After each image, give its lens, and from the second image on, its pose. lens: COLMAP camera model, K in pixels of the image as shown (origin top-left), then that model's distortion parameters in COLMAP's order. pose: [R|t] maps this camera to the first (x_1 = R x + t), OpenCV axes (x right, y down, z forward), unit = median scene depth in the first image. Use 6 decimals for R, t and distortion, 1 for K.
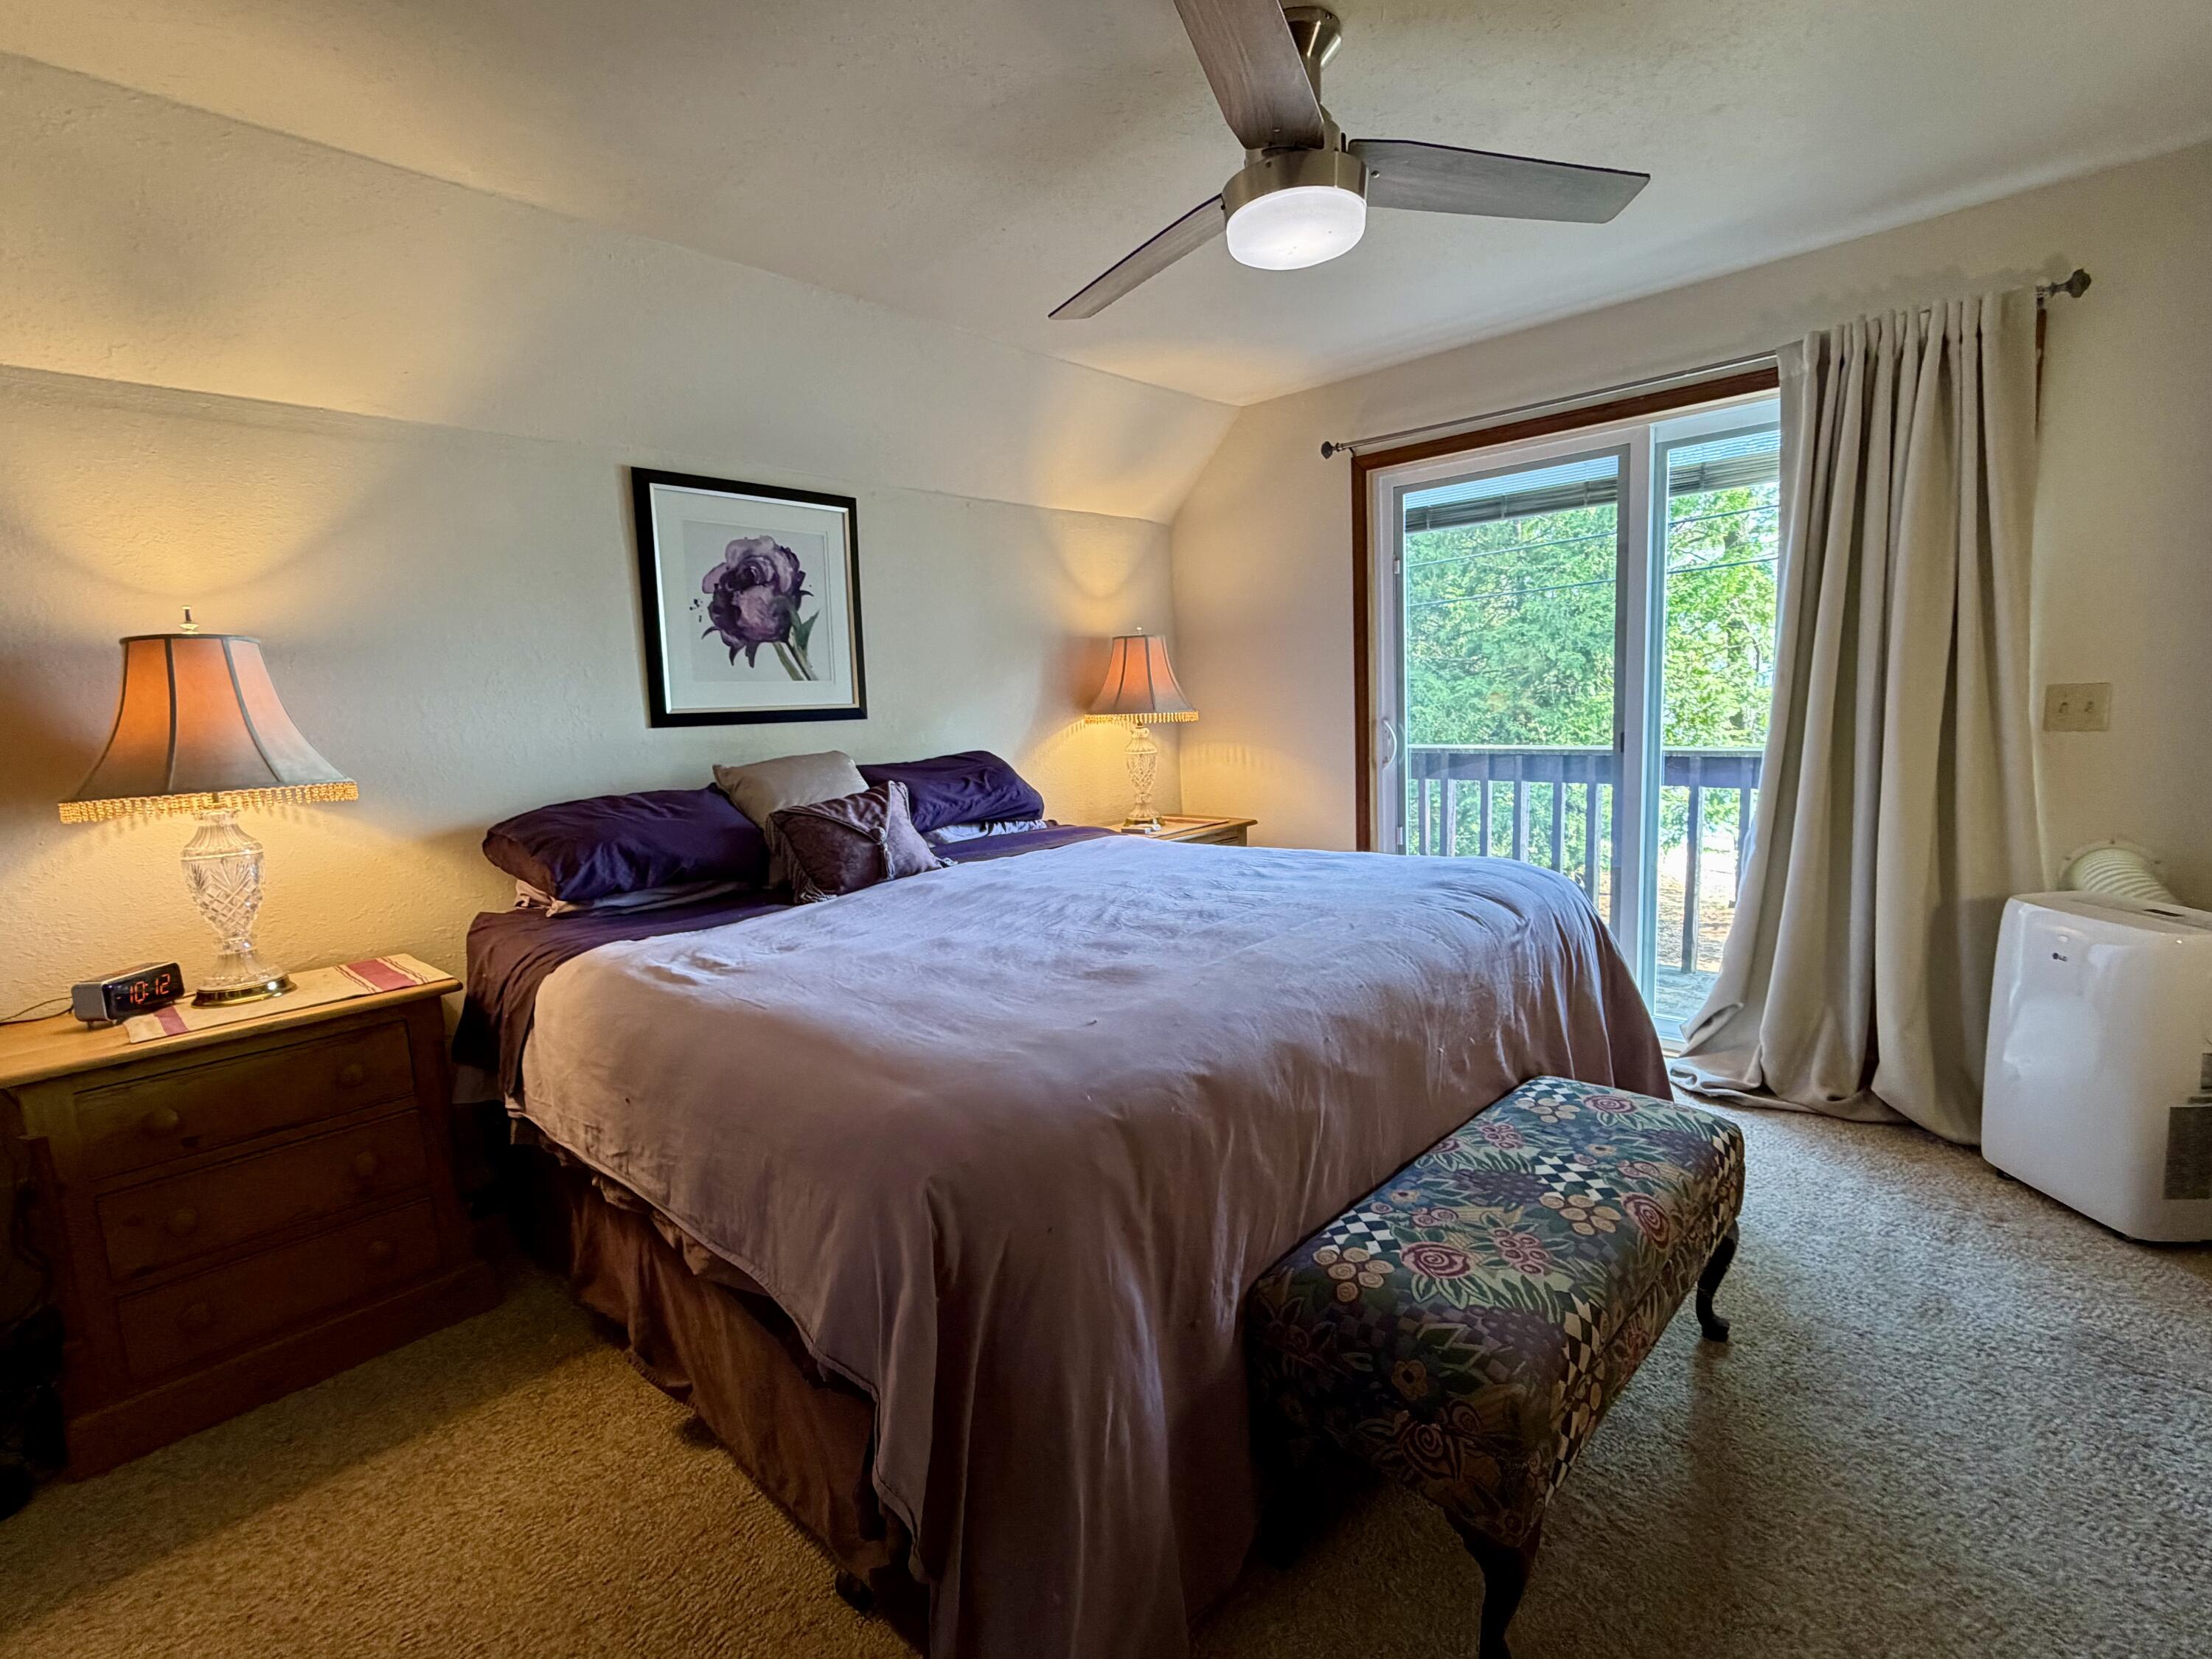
lens RADIAL K [[1064.2, 0, 1115.2], [0, 1064.2, 814.1], [0, 0, 1]] dist [-0.000693, 0.000338]
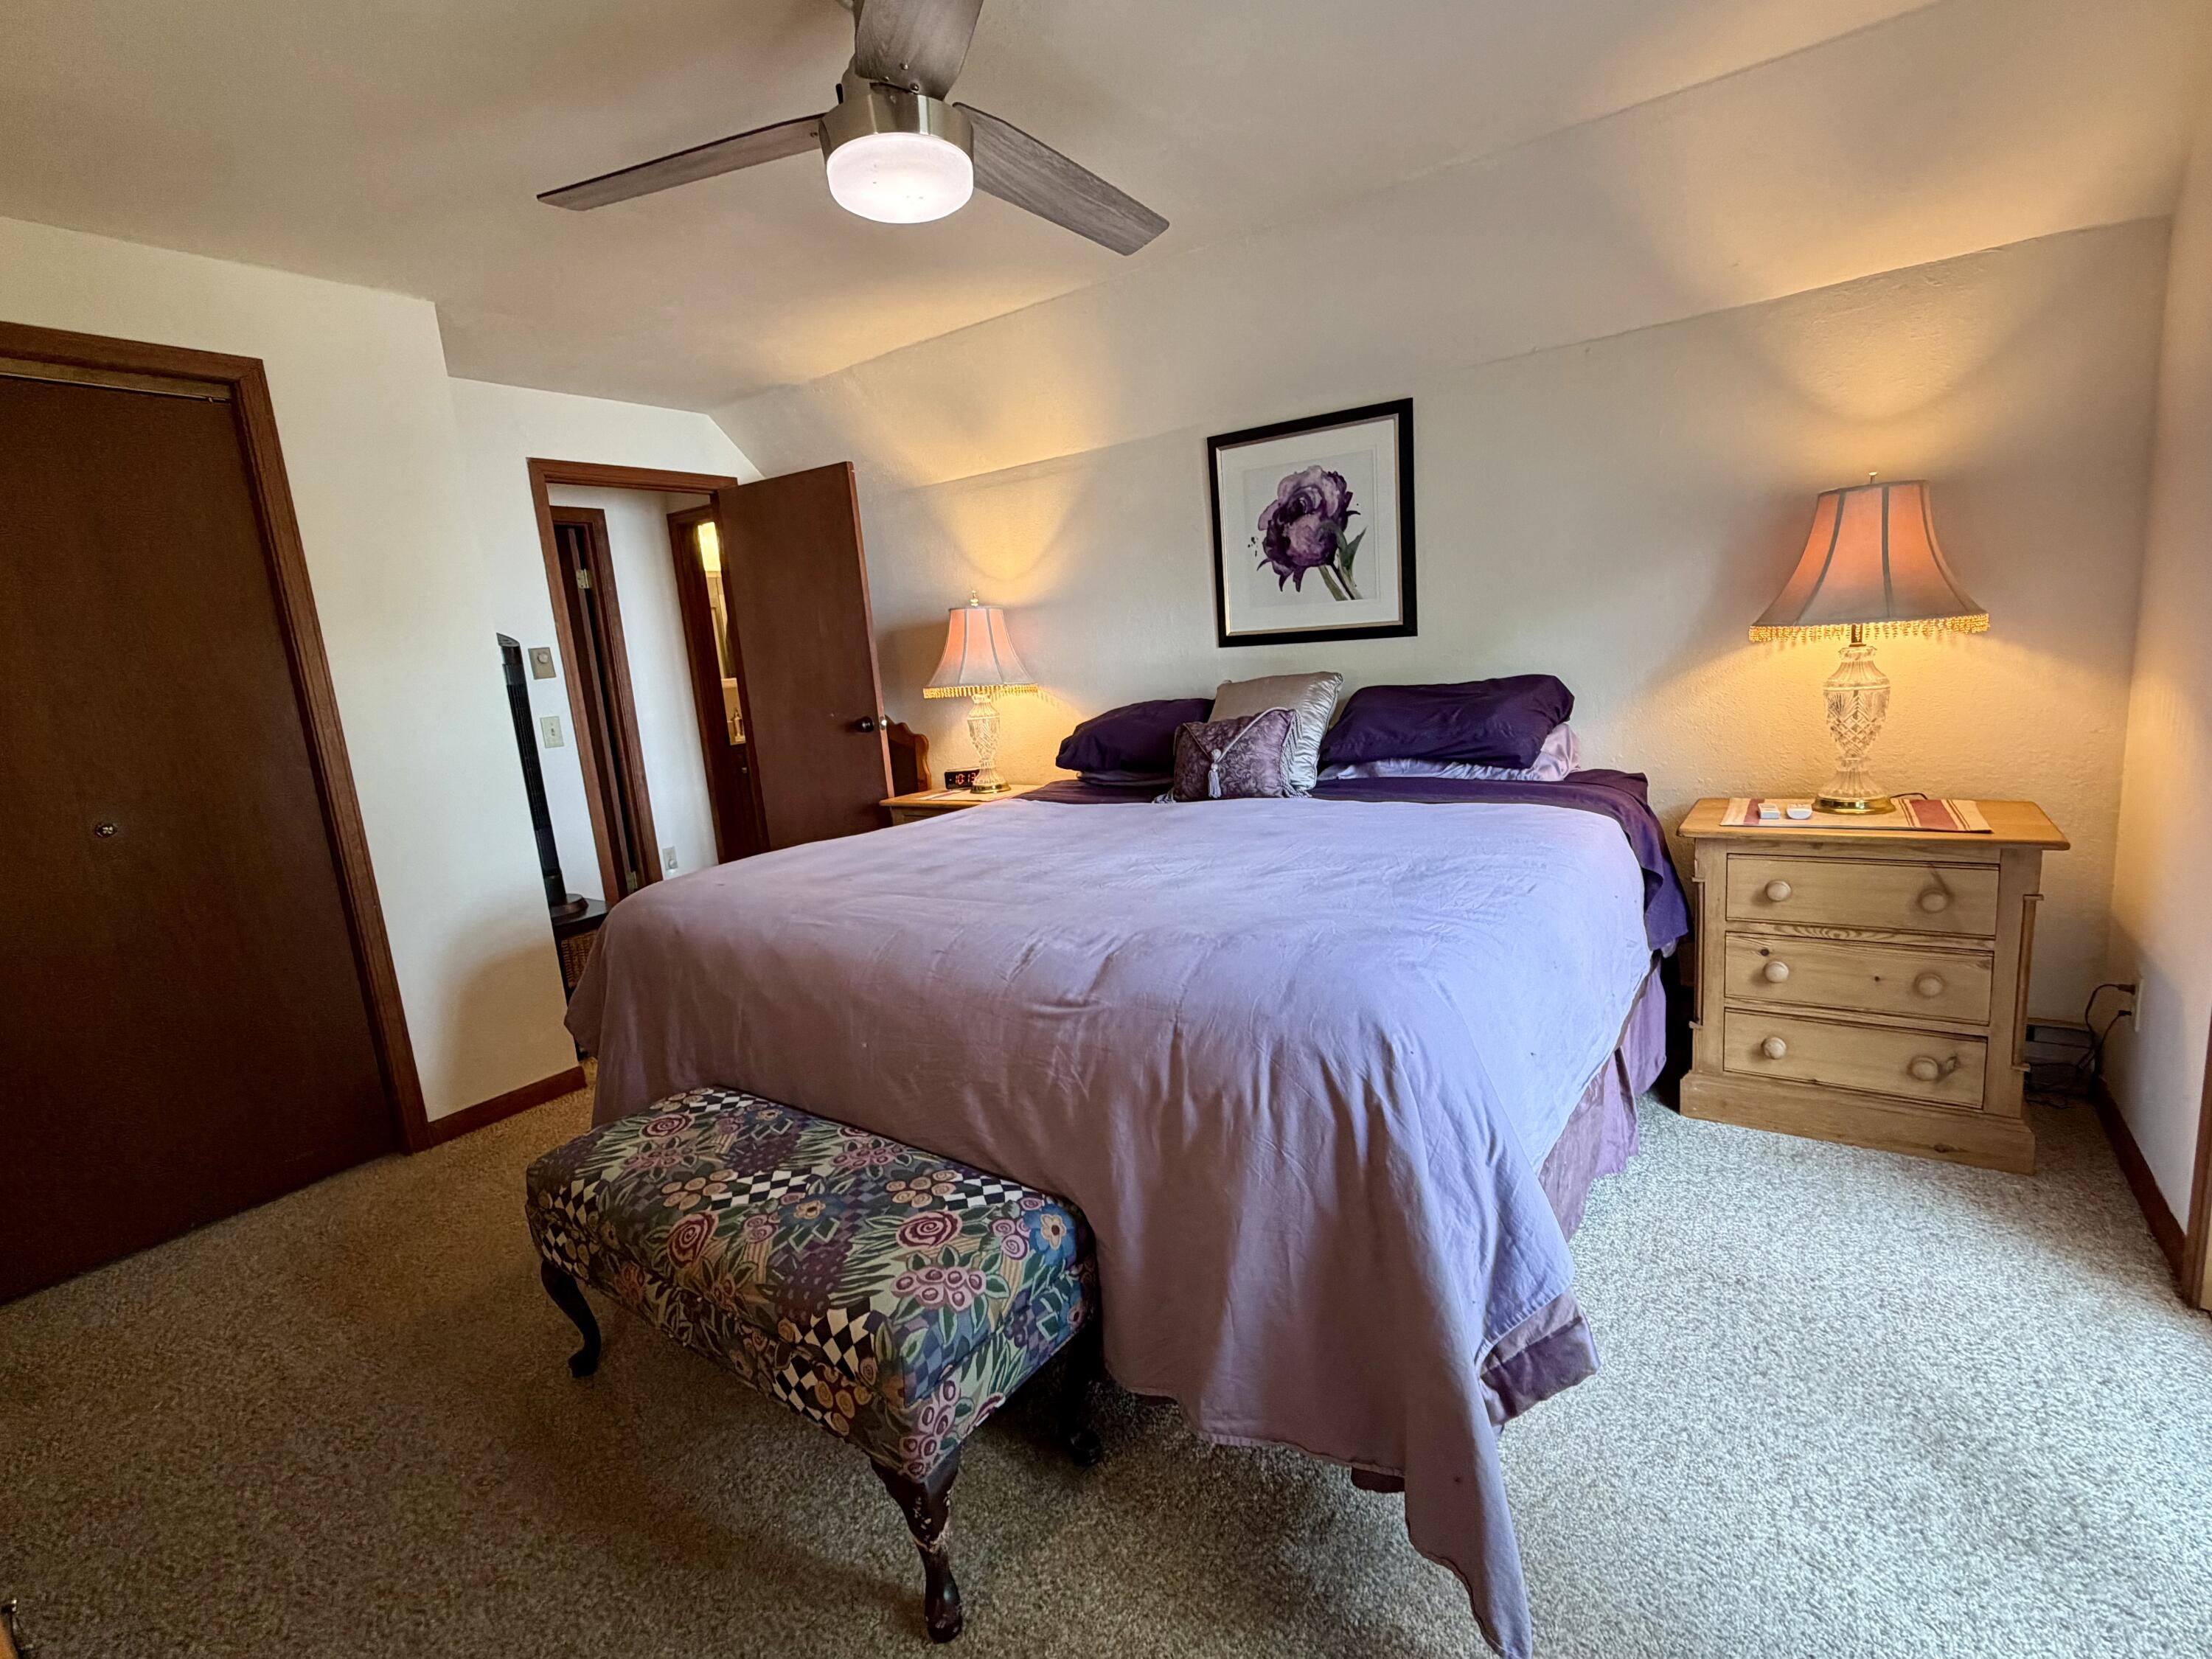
lens RADIAL K [[1064.2, 0, 1114.8], [0, 1064.2, 832.1], [0, 0, 1]] dist [-0.000693, 0.000338]
pose [[0.104977, 0.215930, -0.970749, 0.788485], [-0.033537, 0.976356, 0.213550, -0.125459], [0.993909, 0.010138, 0.109736, 0.699165]]
